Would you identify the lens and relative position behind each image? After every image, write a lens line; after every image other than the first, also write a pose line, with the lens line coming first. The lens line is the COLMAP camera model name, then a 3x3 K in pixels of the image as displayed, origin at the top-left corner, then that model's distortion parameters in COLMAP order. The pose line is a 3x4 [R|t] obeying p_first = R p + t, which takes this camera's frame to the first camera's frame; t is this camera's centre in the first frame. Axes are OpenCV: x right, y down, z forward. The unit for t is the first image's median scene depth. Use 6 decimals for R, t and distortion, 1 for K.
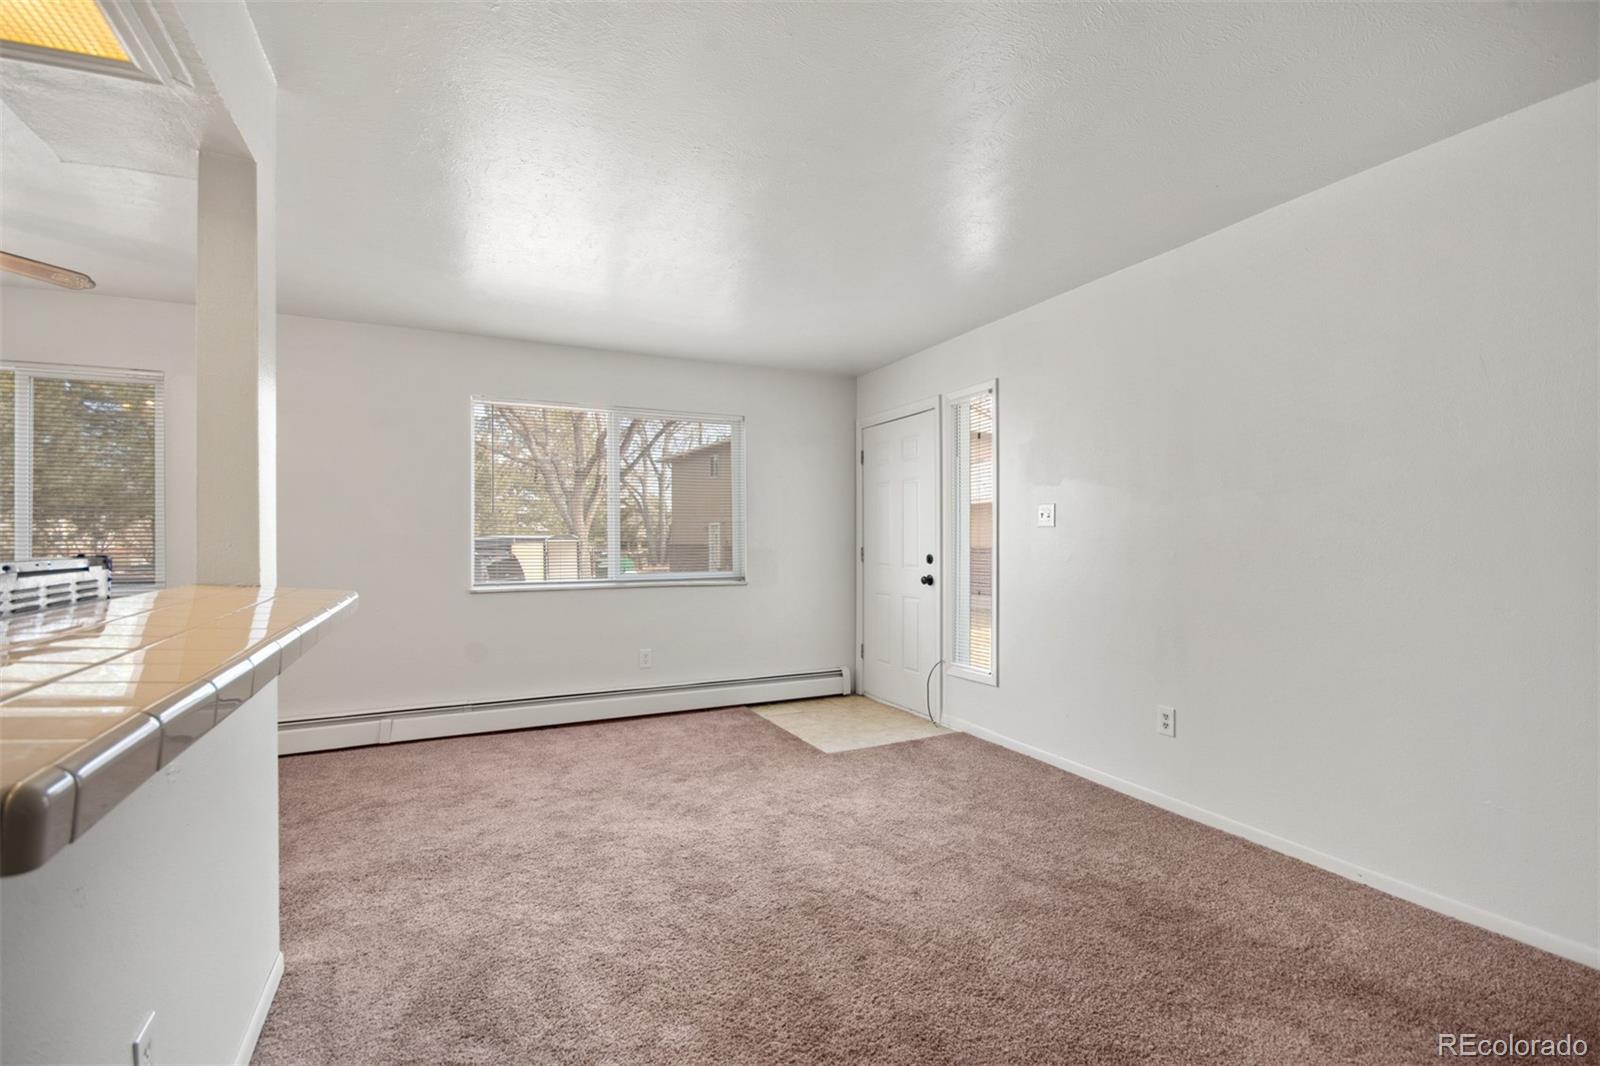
lens RADIAL K [[695.4, 0, 794.2], [0, 695.4, 549.6], [0, 0, 1]] dist [0.002320, -0.007800]
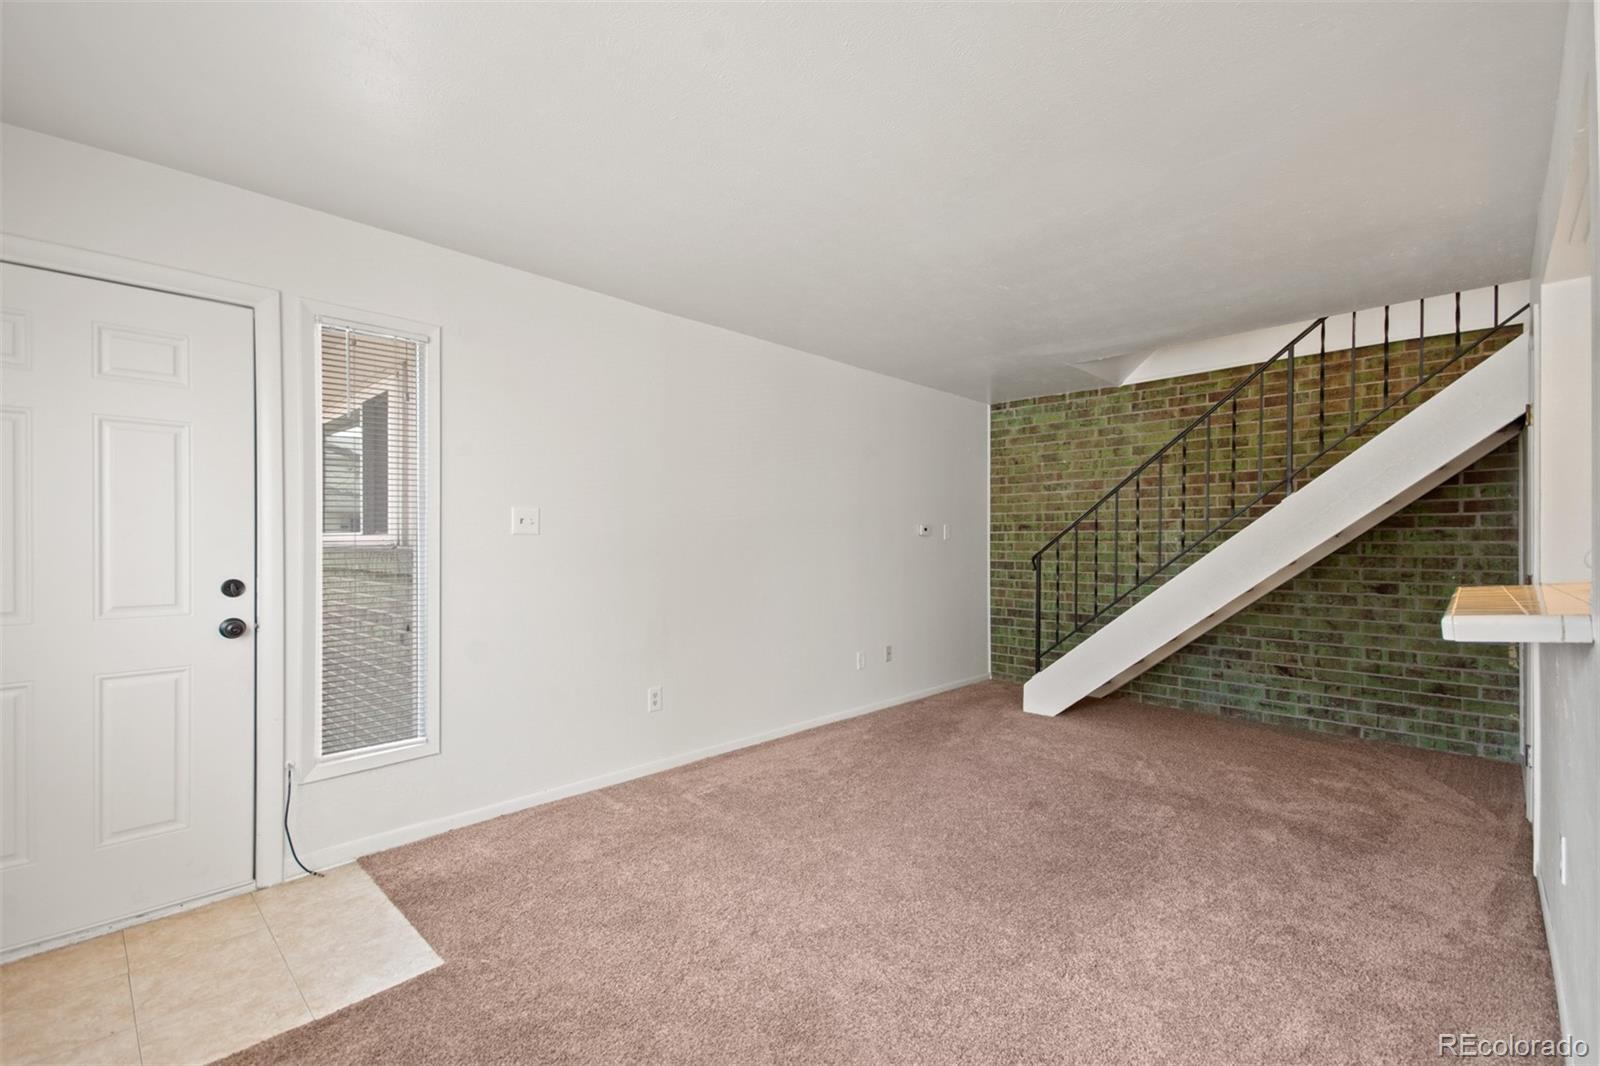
lens RADIAL K [[691.4, 0, 800.4], [0, 691.4, 543.9], [0, 0, 1]] dist [0.017522, -0.000370]
pose [[-0.340453, 0.000641, 0.940261, -0.493109], [0.015727, 0.999864, 0.005013, -0.017035], [-0.940130, 0.016494, -0.340417, 0.852221]]
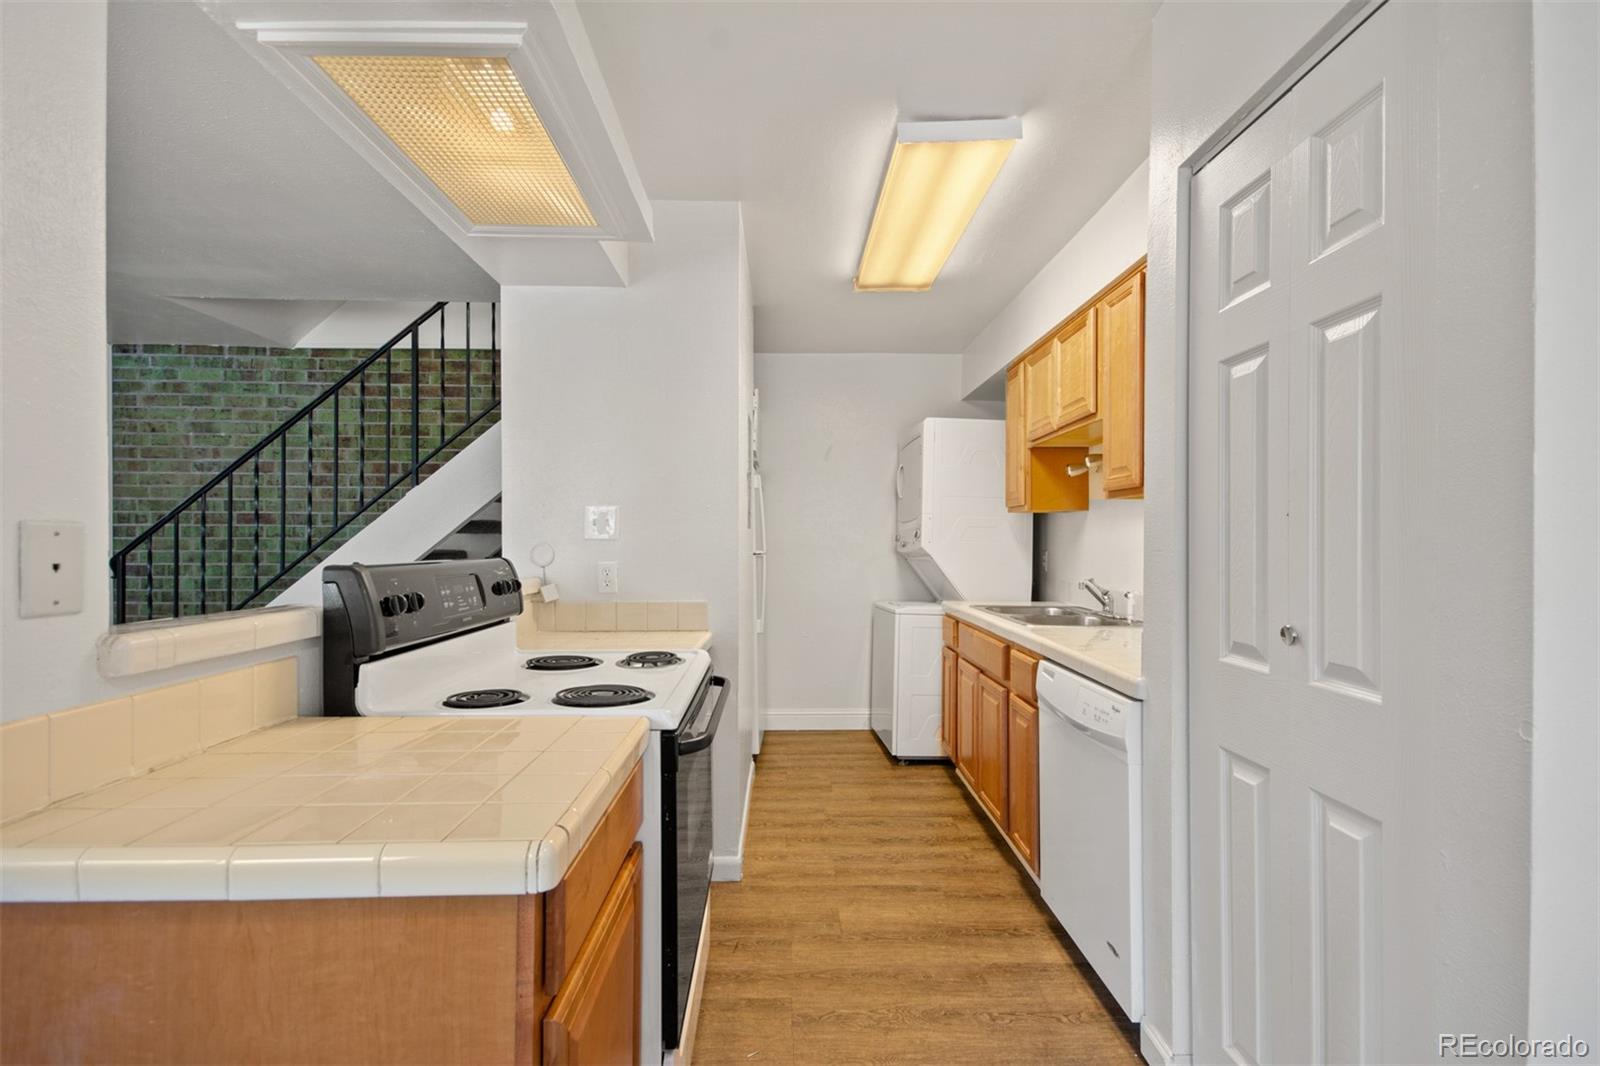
lens RADIAL K [[691.4, 0, 800.4], [0, 691.4, 543.9], [0, 0, 1]] dist [0.017522, -0.000370]
pose [[-0.908716, -0.001770, 0.417410, -0.630814], [0.006568, 0.999807, 0.018539, -0.011063], [-0.417362, 0.019588, -0.908529, 0.497136]]
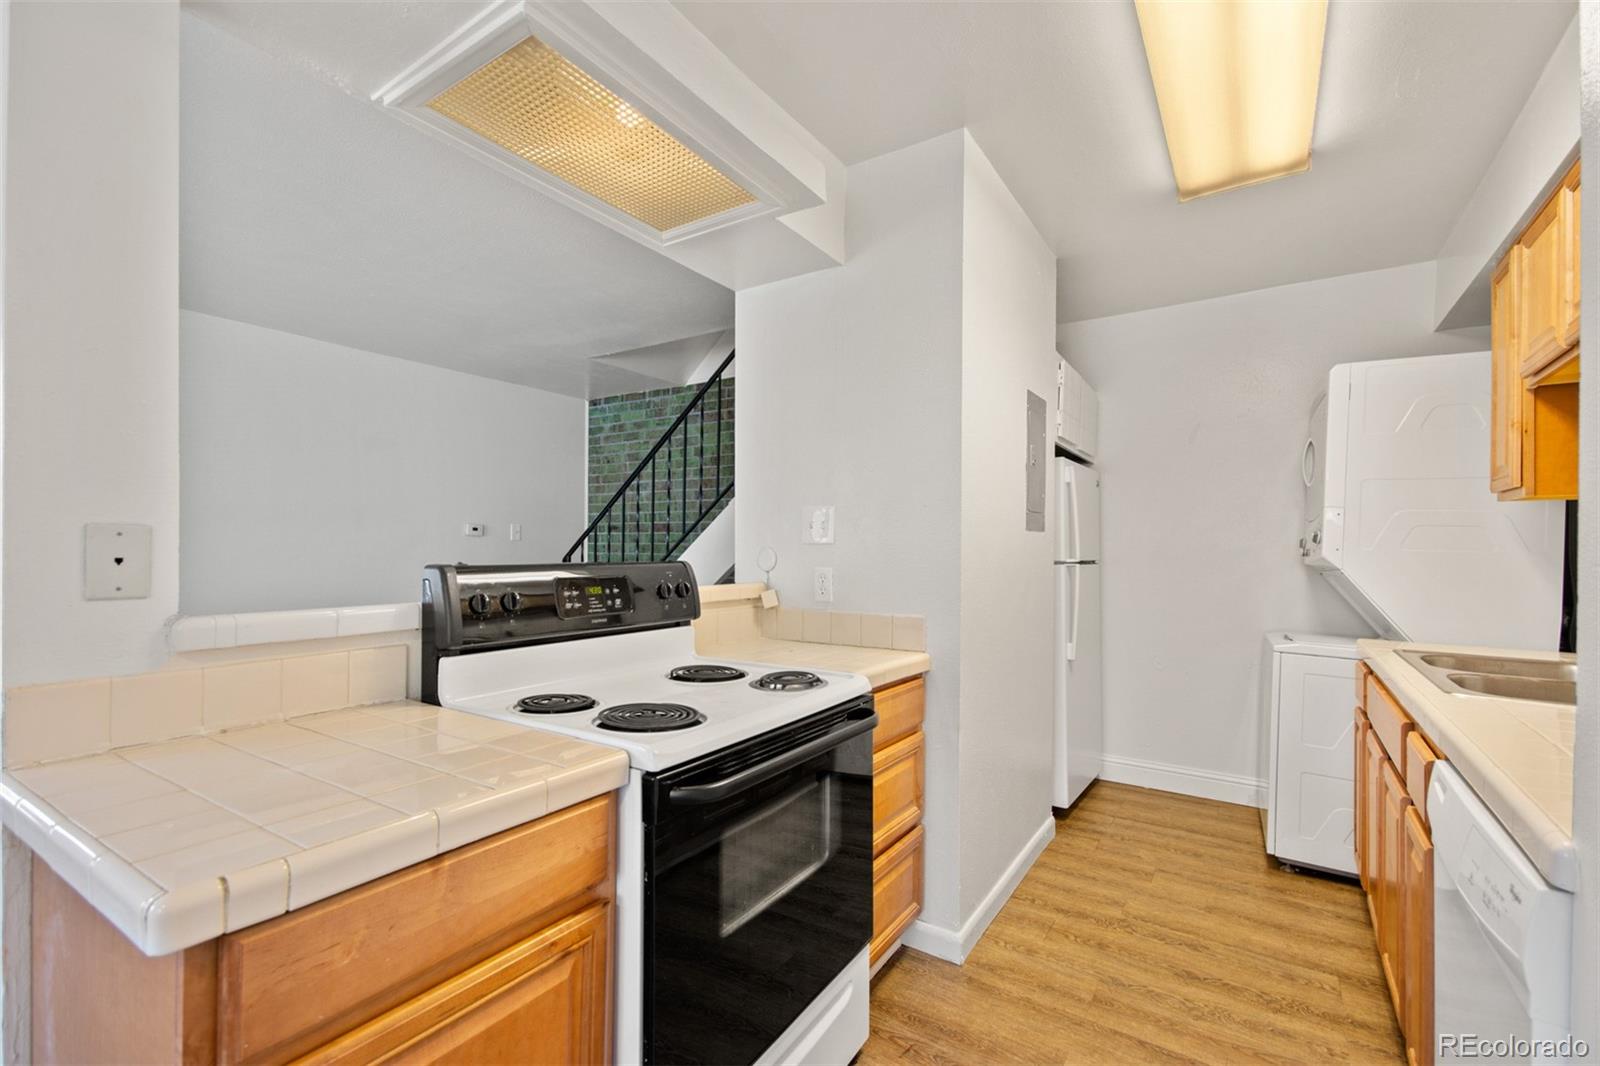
lens RADIAL K [[698.9, 0, 804.0], [0, 698.9, 547.3], [0, 0, 1]] dist [0.022110, -0.000175]
pose [[-0.514930, -0.002174, 0.857230, -0.699450], [0.009329, 0.999923, 0.008140, -0.006627], [-0.857182, 0.012188, -0.514870, 0.323909]]
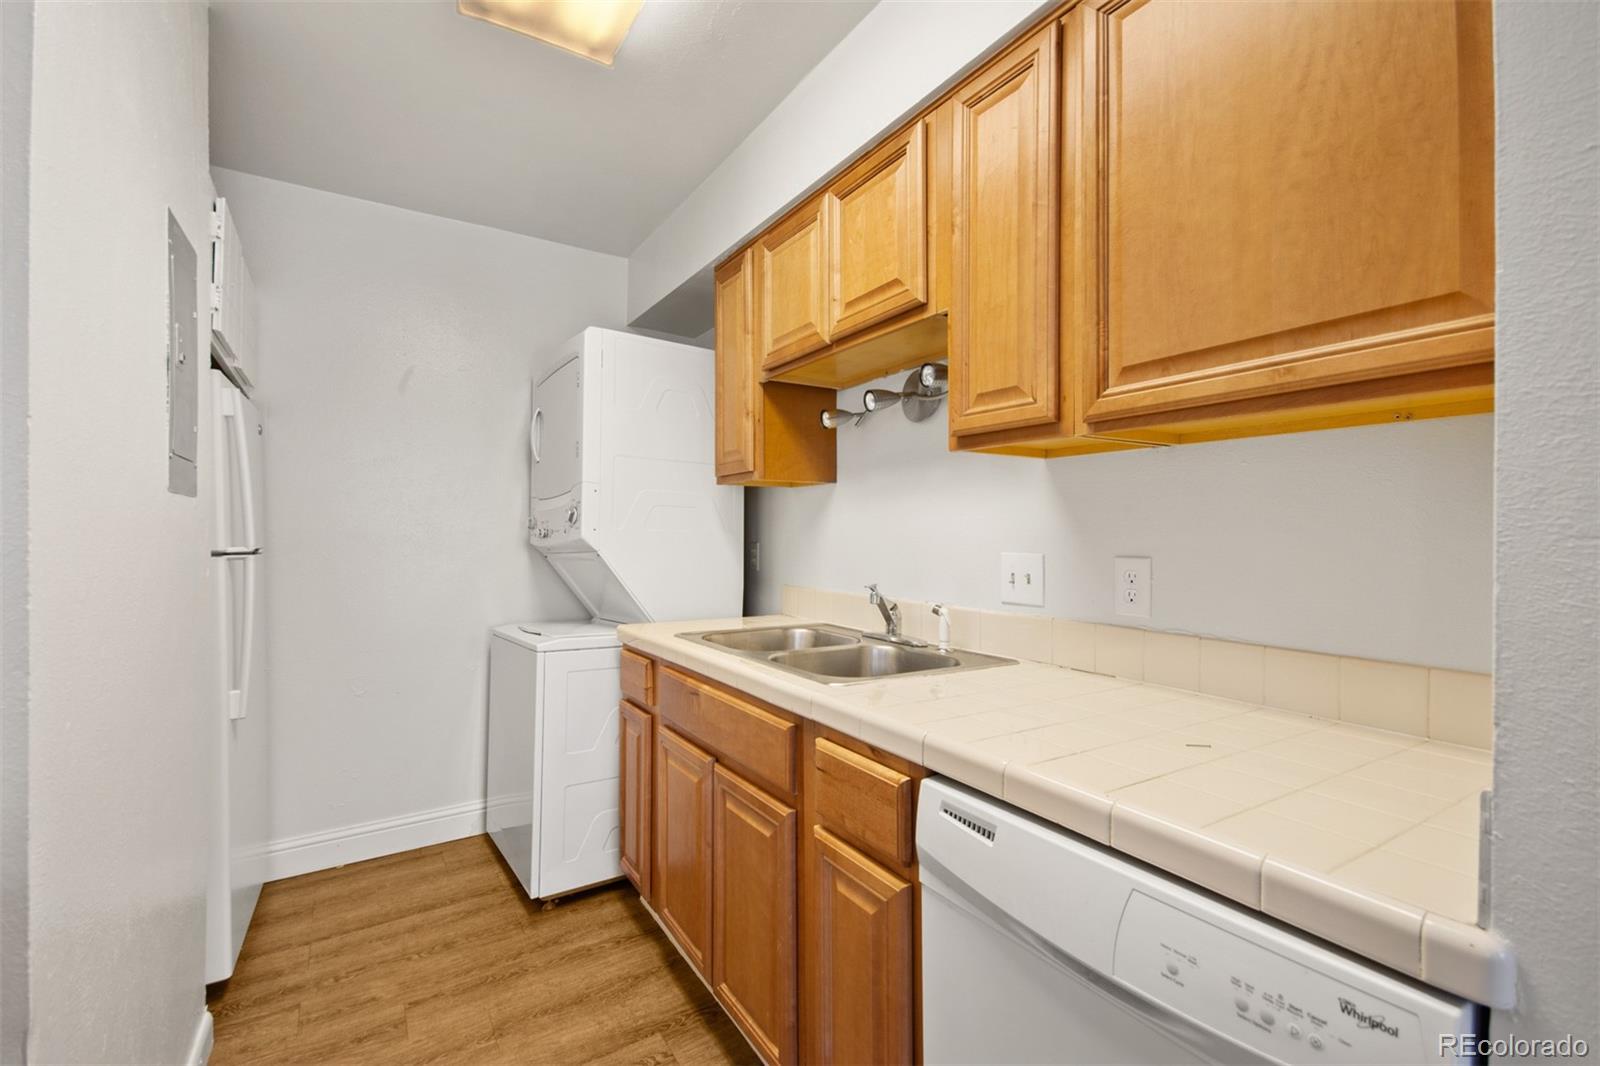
lens RADIAL K [[690.2, 0, 800.0], [0, 690.2, 533.0], [0, 0, 1]] dist [0.013628, 0.000098]
pose [[-0.993039, 0.000982, -0.117780, -0.502207], [-0.000883, 0.999875, 0.015784, -0.001297], [0.117781, 0.015778, -0.992914, 0.167791]]
